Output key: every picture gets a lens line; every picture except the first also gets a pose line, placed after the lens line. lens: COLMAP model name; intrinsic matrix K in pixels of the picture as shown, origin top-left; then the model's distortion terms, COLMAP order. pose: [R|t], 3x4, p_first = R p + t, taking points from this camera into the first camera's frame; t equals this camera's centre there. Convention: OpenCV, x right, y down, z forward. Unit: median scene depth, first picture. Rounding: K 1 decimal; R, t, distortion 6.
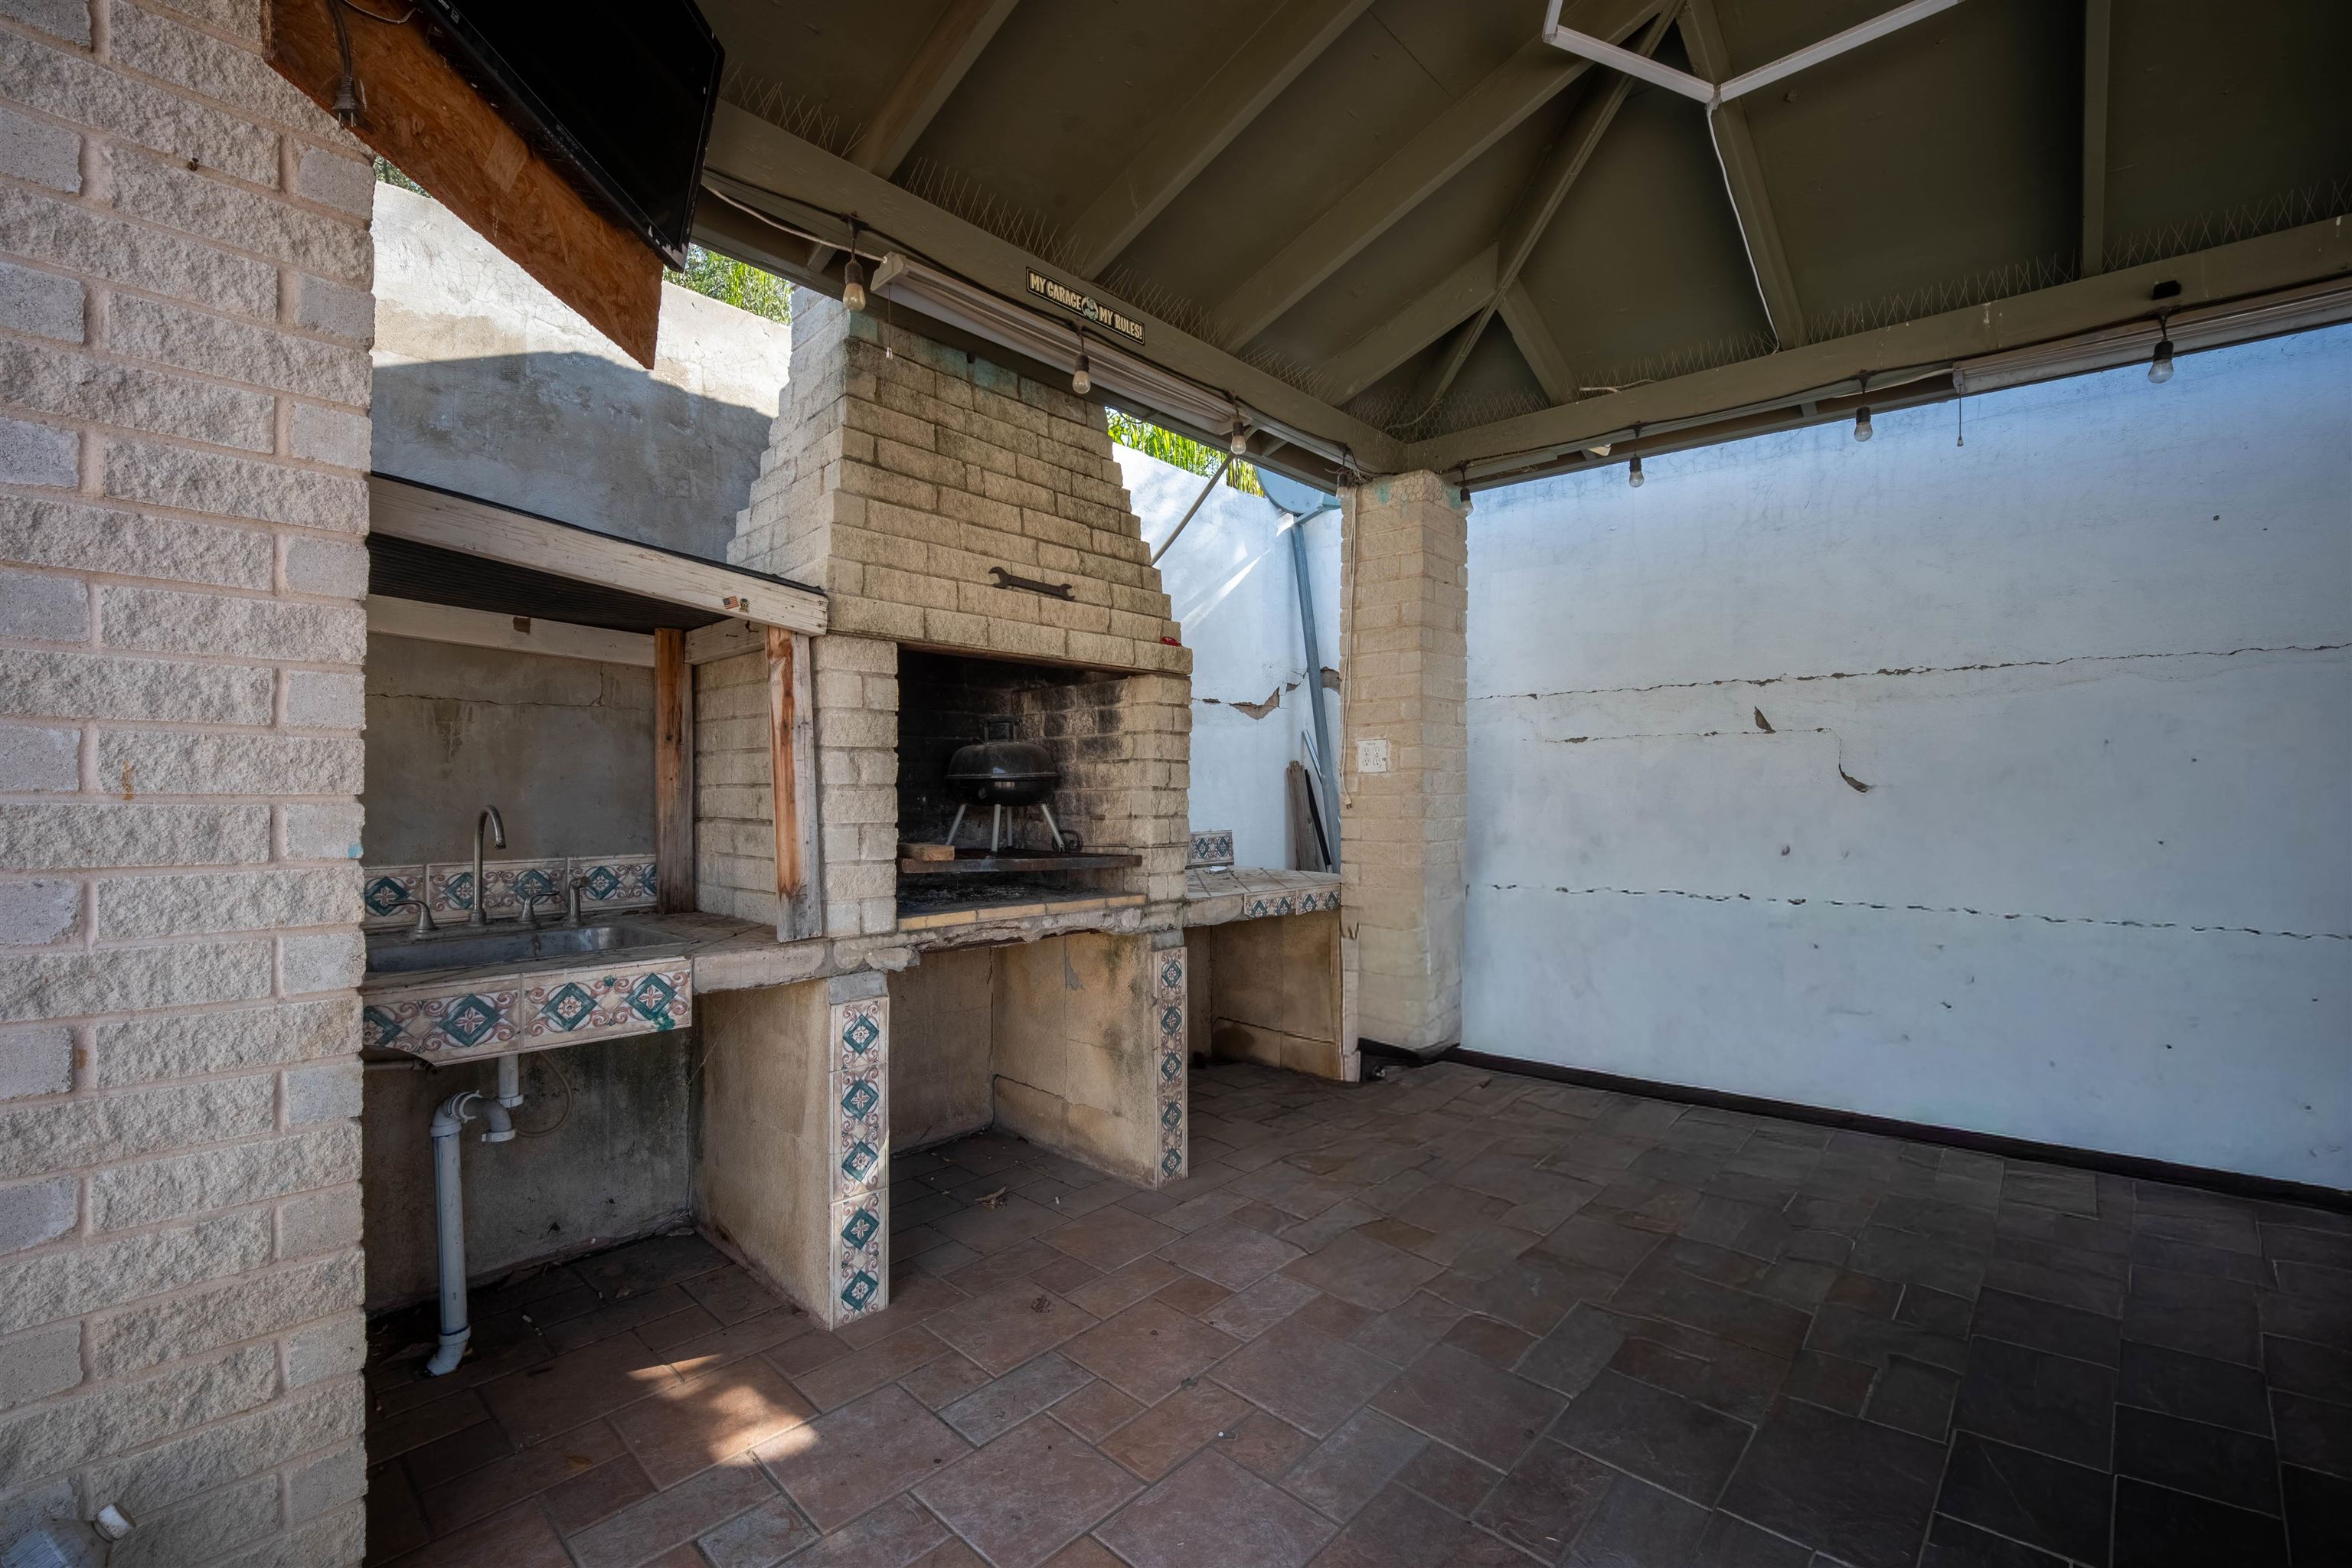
lens RADIAL K [[971.6, 0, 1176.0], [0, 971.6, 784.0], [0, 0, 1]] dist [0.001600, -0.010559]
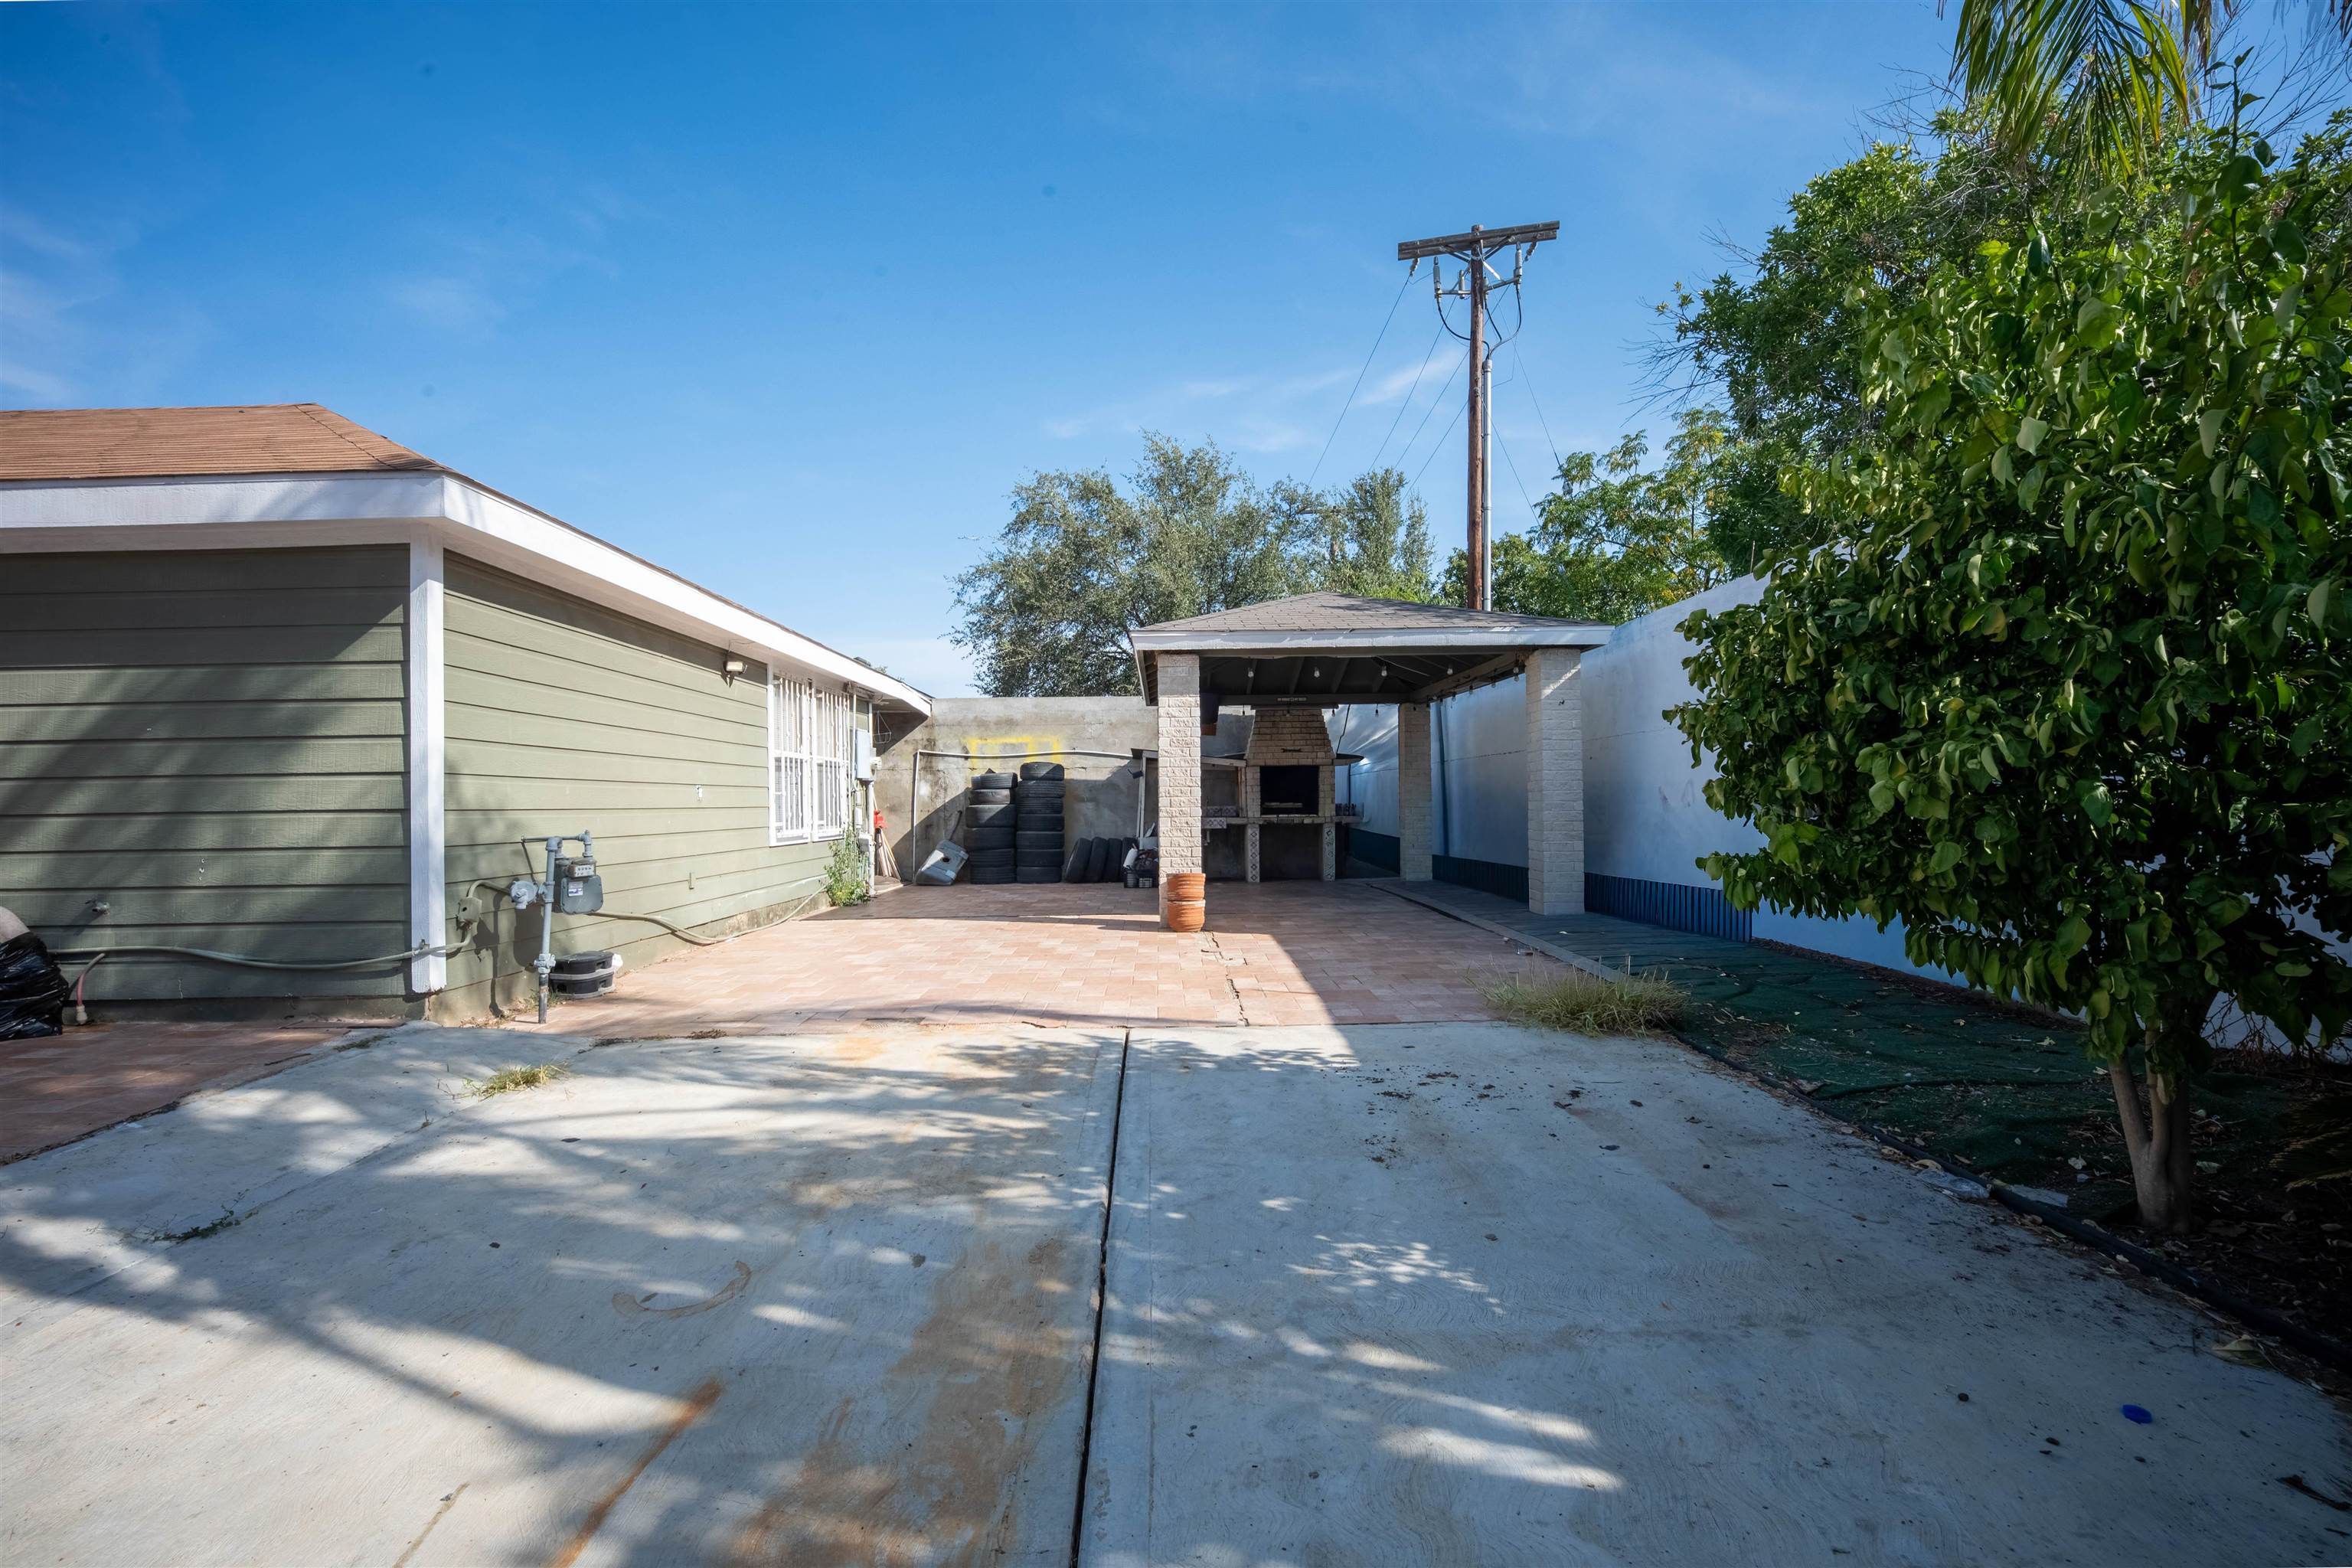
lens RADIAL K [[963.1, 0, 1173.6], [0, 963.1, 789.5], [0, 0, 1]] dist [0.000194, -0.000692]
pose [[0.697718, -0.025867, -0.715906, 3.149505], [0.020464, 0.999660, -0.016175, 0.065561], [0.716080, -0.003365, 0.698010, -3.057982]]
